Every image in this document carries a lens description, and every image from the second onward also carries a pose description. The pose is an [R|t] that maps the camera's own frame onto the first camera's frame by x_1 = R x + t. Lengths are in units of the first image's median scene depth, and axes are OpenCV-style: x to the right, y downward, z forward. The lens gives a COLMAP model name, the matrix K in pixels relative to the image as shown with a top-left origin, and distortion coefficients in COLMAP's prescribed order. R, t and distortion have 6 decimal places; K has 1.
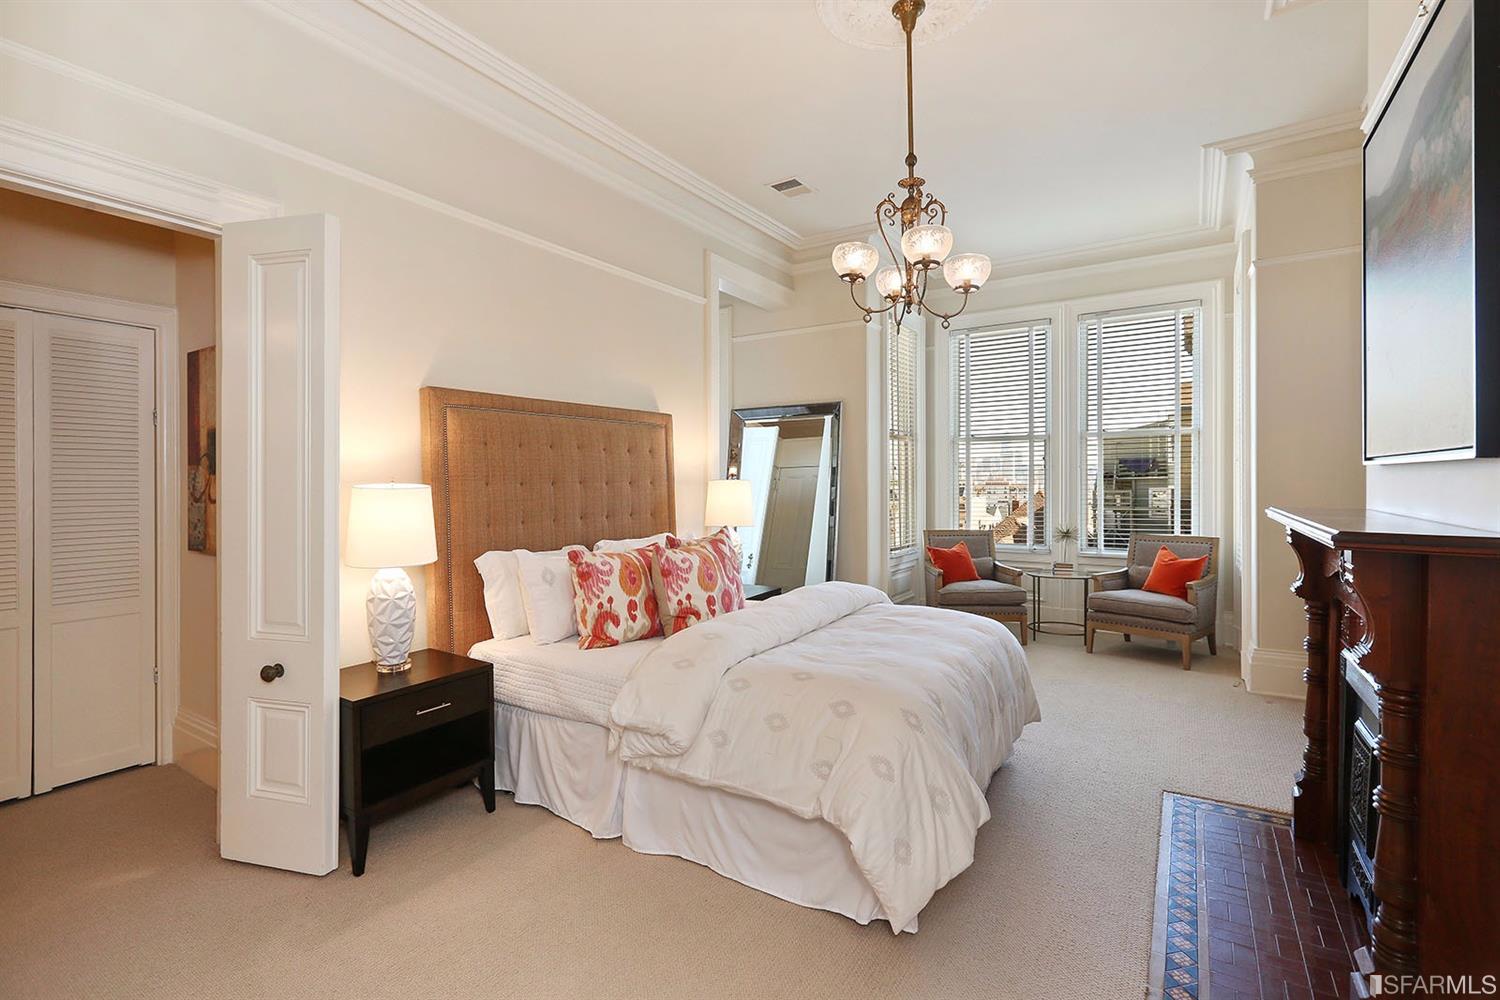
lens RADIAL K [[682.4, 0, 744.9], [0, 682.4, 481.3], [0, 0, 1]] dist [-0.001273, -0.000147]
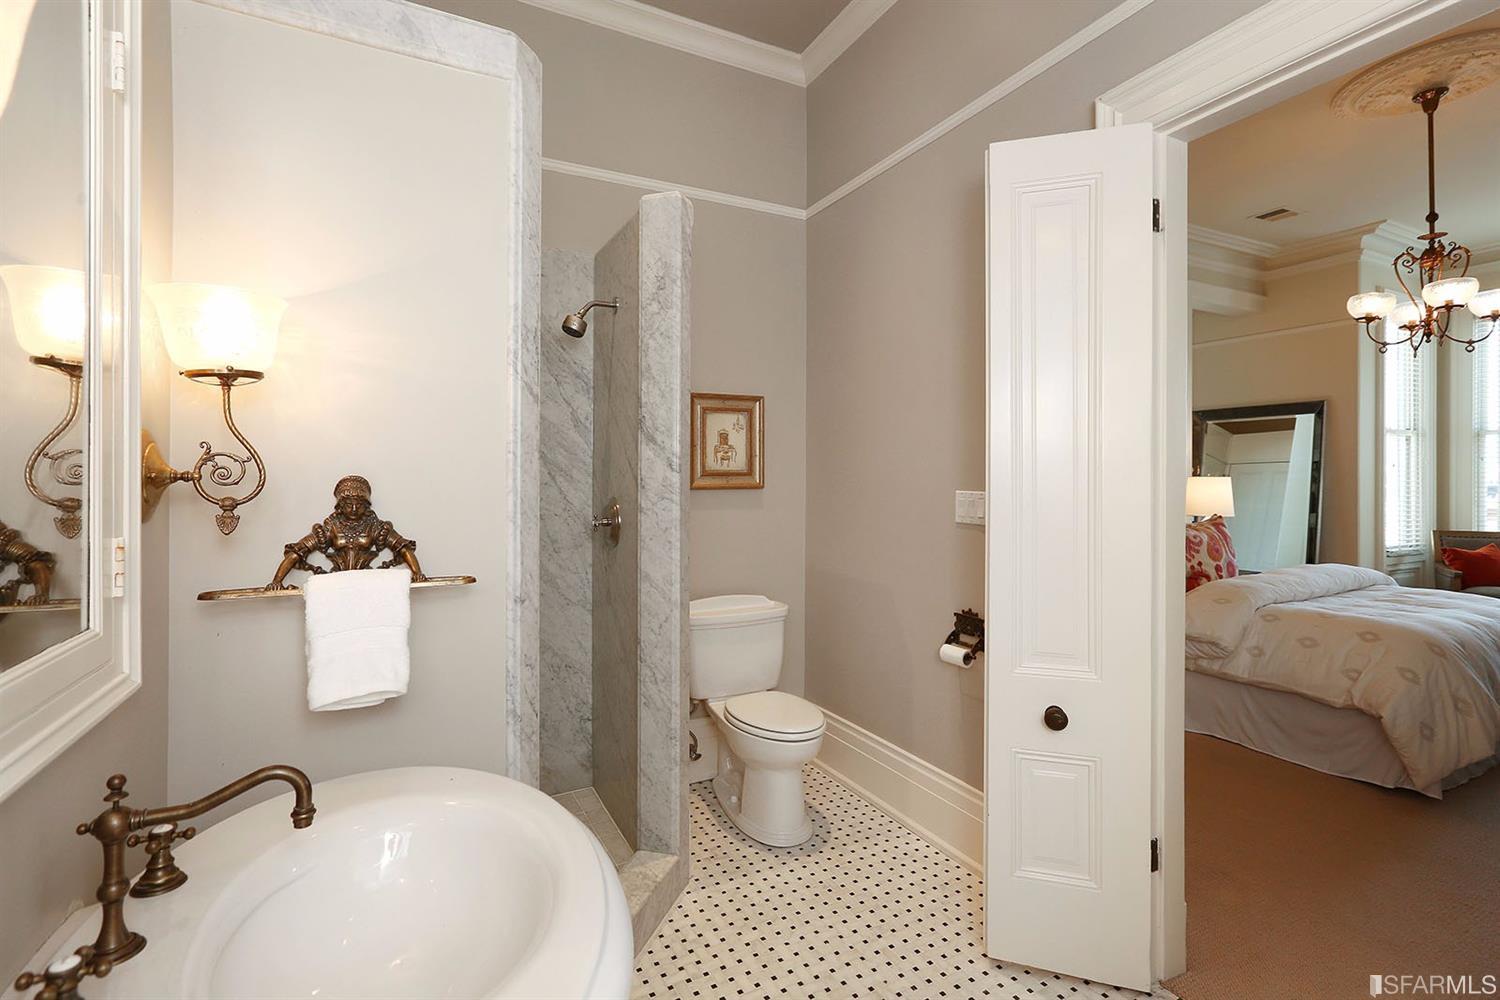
lens RADIAL K [[680.9, 0, 746.2], [0, 680.9, 475.6], [0, 0, 1]] dist [0.001806, -0.000534]
pose [[0.865891, 0.006021, -0.500196, -0.207536], [-0.004995, 0.999982, 0.003391, -0.004467], [0.500207, -0.000437, 0.865906, -0.676728]]
